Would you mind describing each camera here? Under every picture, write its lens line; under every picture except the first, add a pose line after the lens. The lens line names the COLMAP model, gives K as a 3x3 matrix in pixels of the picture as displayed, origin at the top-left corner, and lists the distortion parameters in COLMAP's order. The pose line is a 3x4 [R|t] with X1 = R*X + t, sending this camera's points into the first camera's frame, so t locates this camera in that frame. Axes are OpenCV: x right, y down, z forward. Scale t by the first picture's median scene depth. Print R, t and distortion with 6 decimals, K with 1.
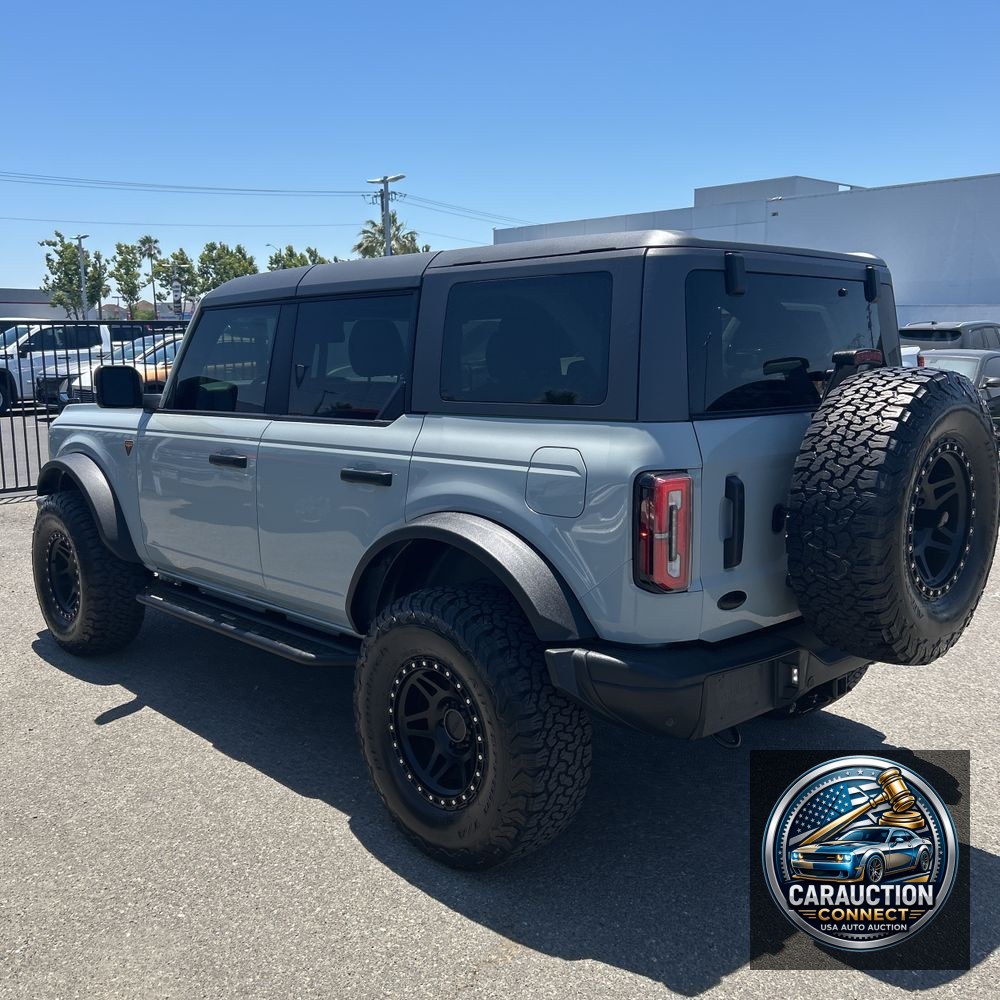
lens RADIAL K [[1019.3, 0, 476.5], [0, 1019.3, 502.2], [0, 0, 1]] dist [0.029227, -0.037600]
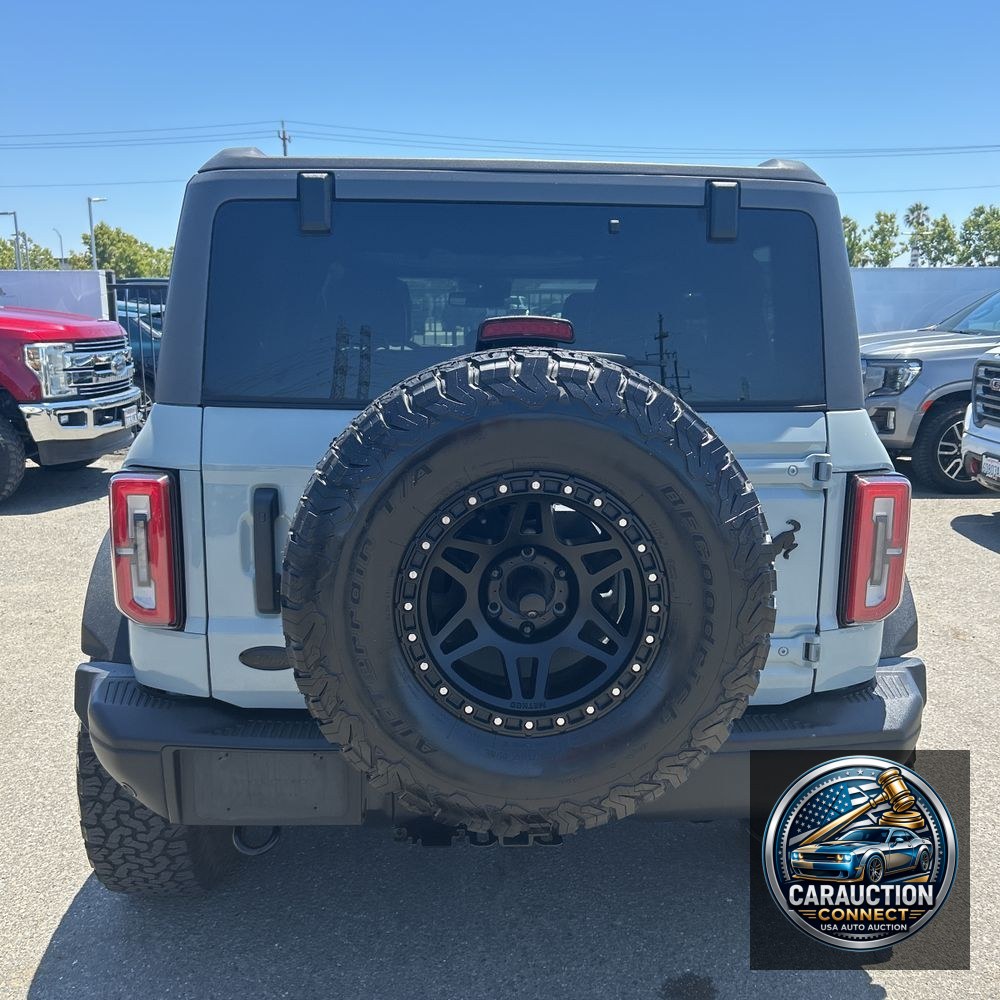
lens RADIAL K [[1019.3, 0, 476.5], [0, 1019.3, 502.2], [0, 0, 1]] dist [0.029227, -0.037600]
pose [[0.771616, 0.130286, -0.622603, 0.683904], [-0.113312, 0.991297, 0.067007, -0.068554], [0.625914, 0.018845, 0.779664, 0.436789]]
